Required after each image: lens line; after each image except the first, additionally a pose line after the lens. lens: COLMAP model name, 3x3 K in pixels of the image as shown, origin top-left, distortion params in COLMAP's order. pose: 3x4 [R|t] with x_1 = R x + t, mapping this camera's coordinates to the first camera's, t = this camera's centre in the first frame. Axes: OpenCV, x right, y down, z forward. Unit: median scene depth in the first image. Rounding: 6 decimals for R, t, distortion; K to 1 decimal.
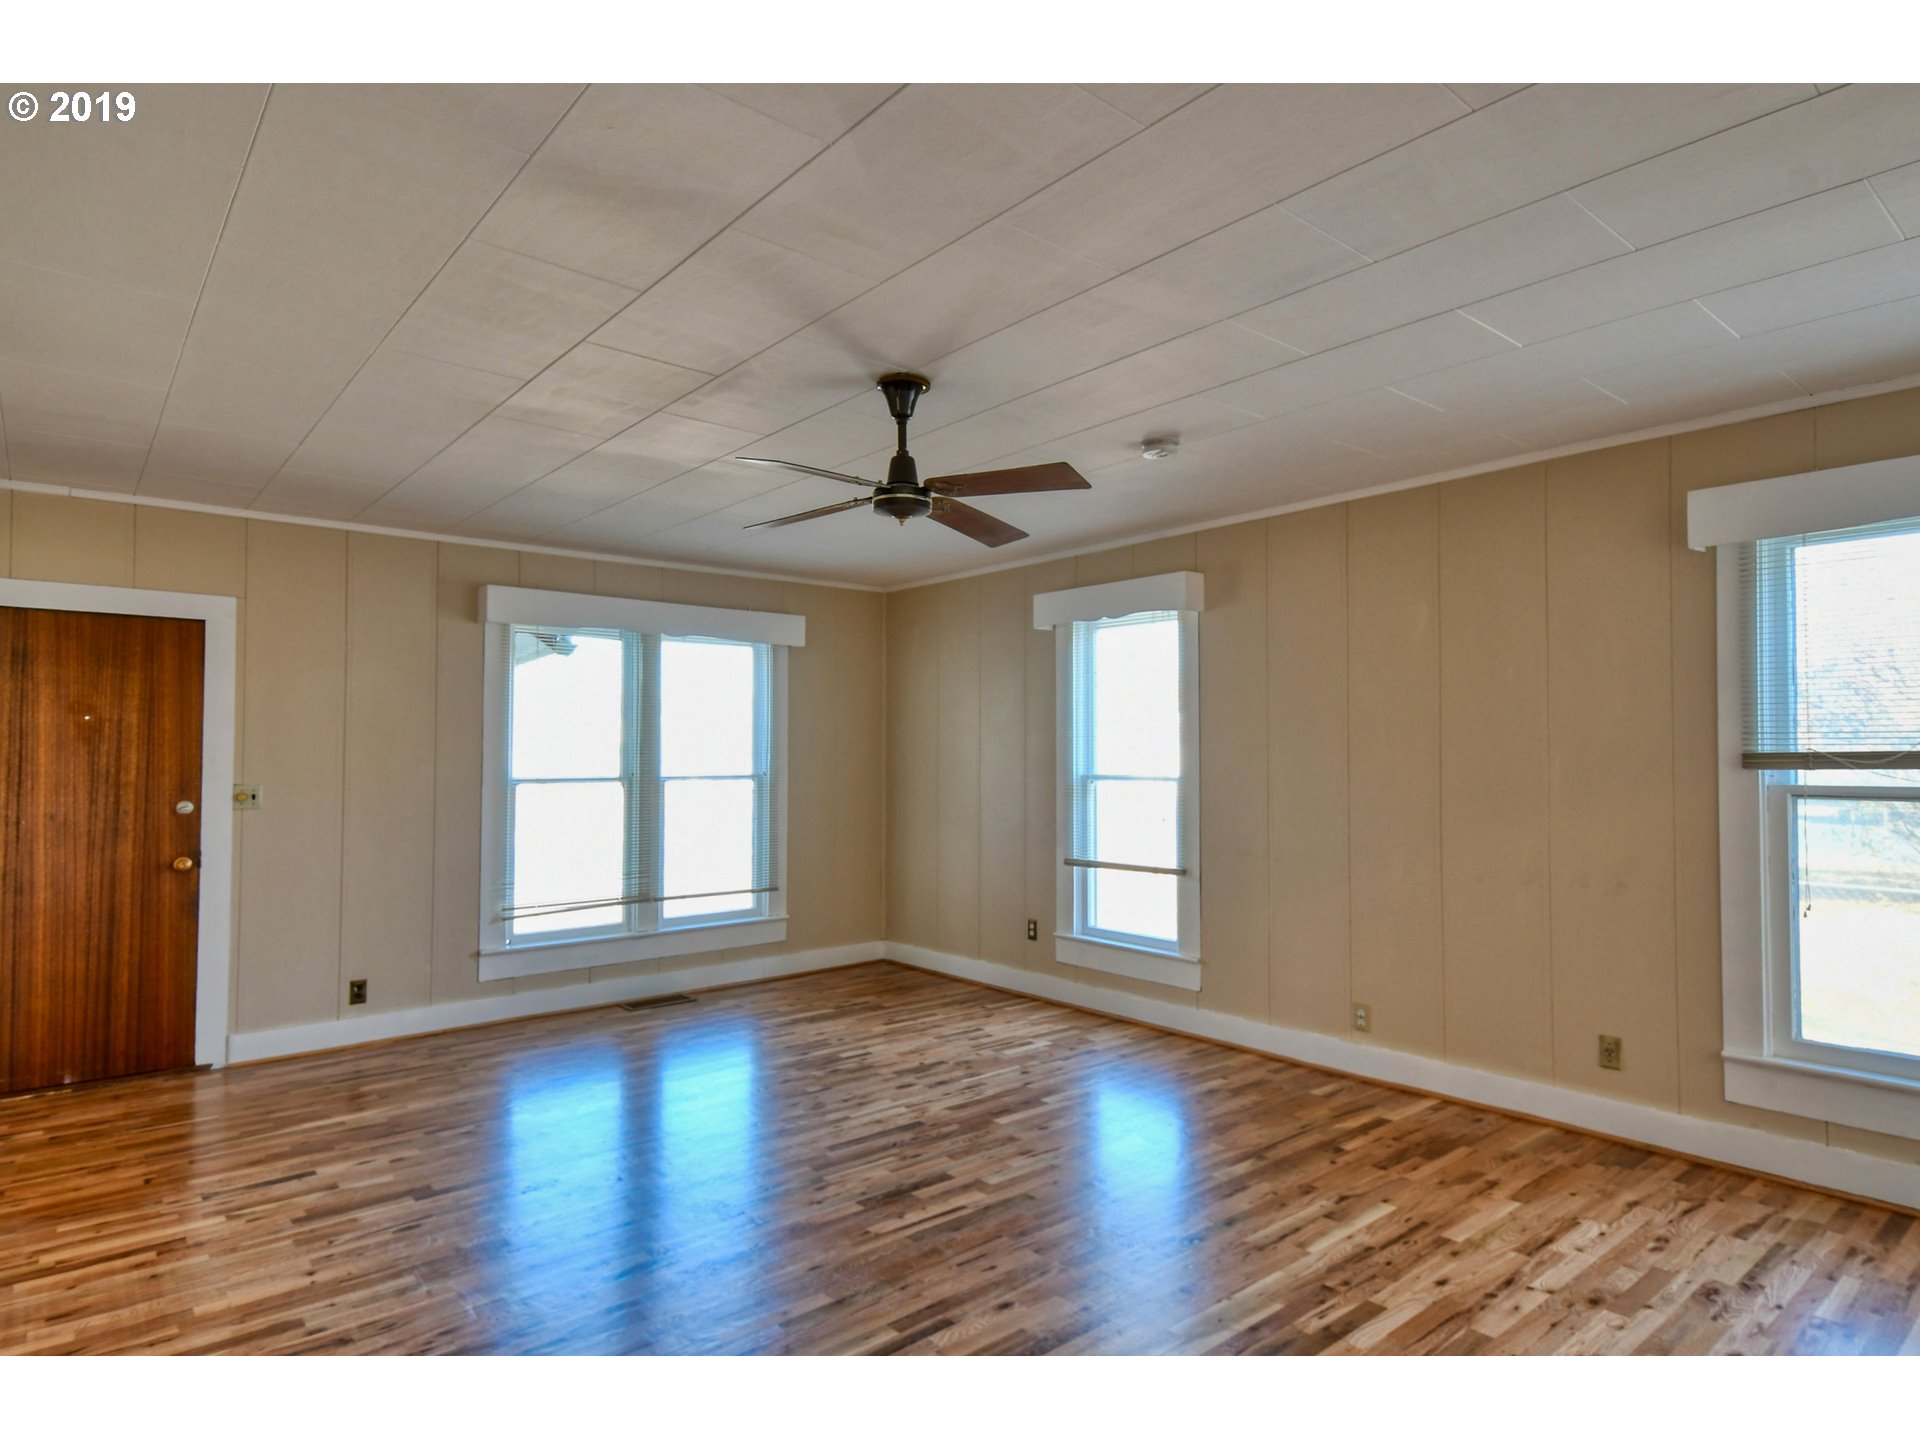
lens RADIAL K [[1069.5, 0, 962.1], [0, 1069.5, 724.6], [0, 0, 1]] dist [0.013887, -0.003779]
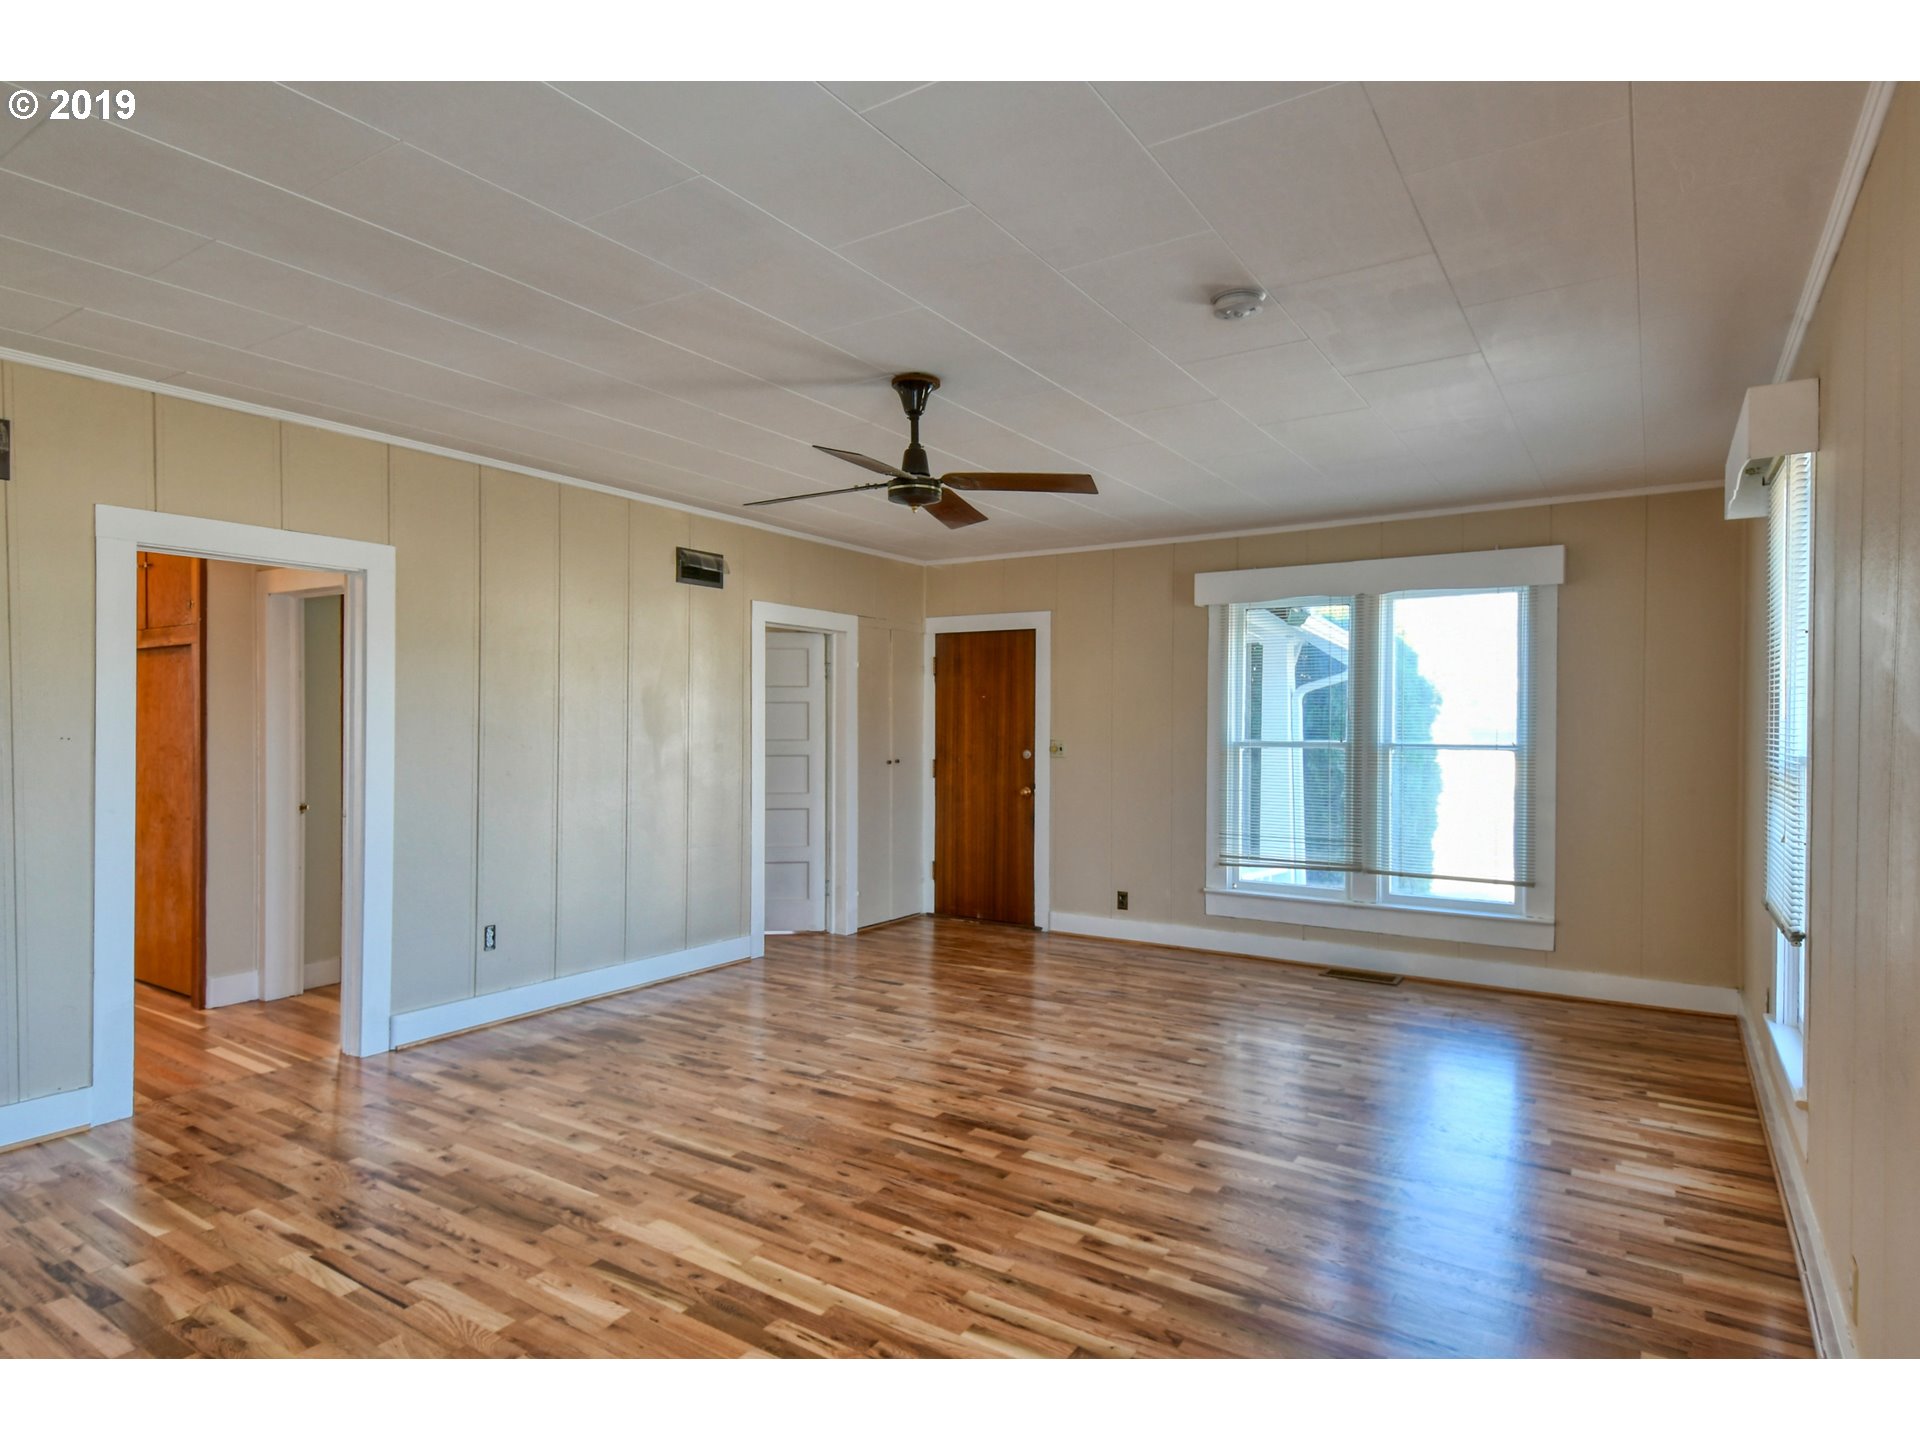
lens RADIAL K [[1069.5, 0, 963.5], [0, 1069.5, 724.5], [0, 0, 1]] dist [0.013887, -0.003779]
pose [[0.277983, 0.007419, -0.960557, 0.690724], [0.023824, 0.999609, 0.014615, 0.010864], [0.960290, -0.026947, 0.277698, 0.493520]]
